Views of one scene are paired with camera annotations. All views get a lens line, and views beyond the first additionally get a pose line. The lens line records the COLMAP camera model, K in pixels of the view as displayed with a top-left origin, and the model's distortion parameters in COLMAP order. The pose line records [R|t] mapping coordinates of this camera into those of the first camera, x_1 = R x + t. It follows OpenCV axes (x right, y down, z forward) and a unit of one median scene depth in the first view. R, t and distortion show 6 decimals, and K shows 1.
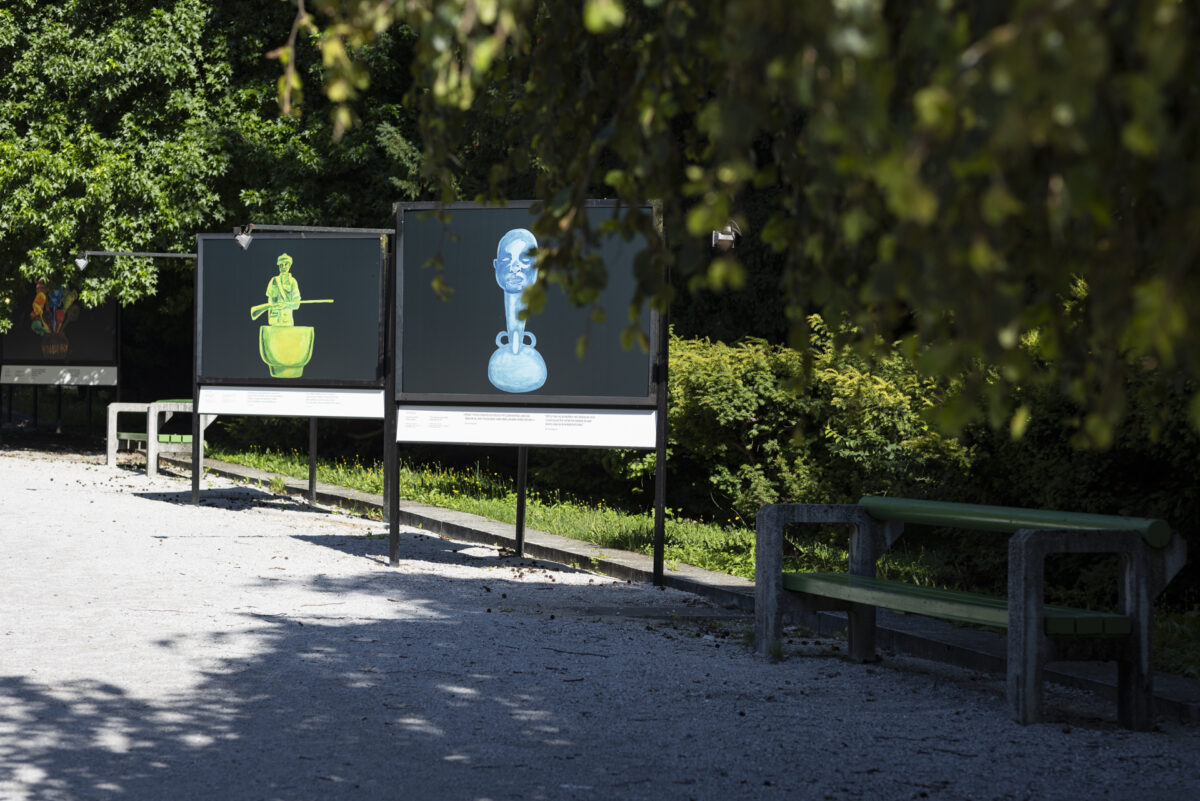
lens RADIAL K [[2881.2, 0, 599.0], [0, 2881.2, 401.1], [0, 0, 1]] dist [-0.106144, 0.000000]
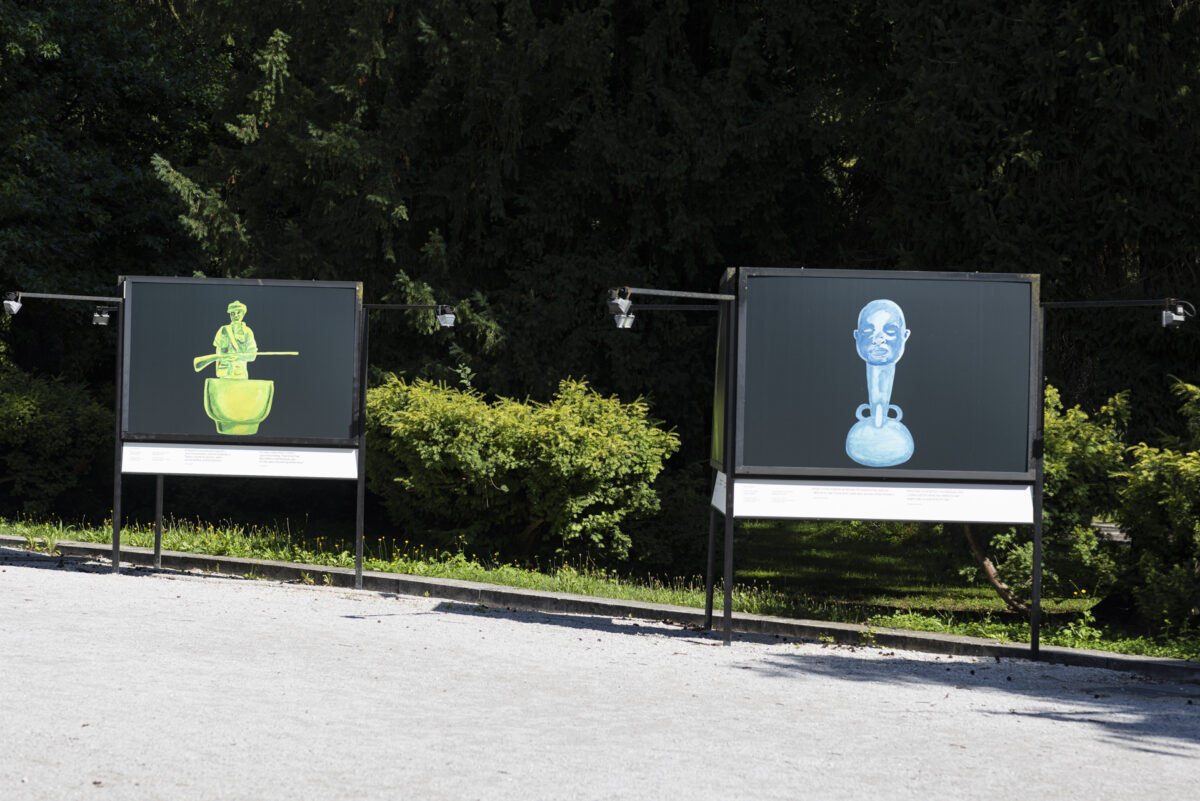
lens RADIAL K [[2881.2, 0, 599.6], [0, 2881.2, 400.2], [0, 0, 1]] dist [-0.106144, 0.000000]
pose [[0.916018, 0.009328, 0.401029, -0.375168], [-0.006596, 0.999945, -0.008193, -0.012487], [-0.401083, 0.004860, 0.916029, 0.103999]]
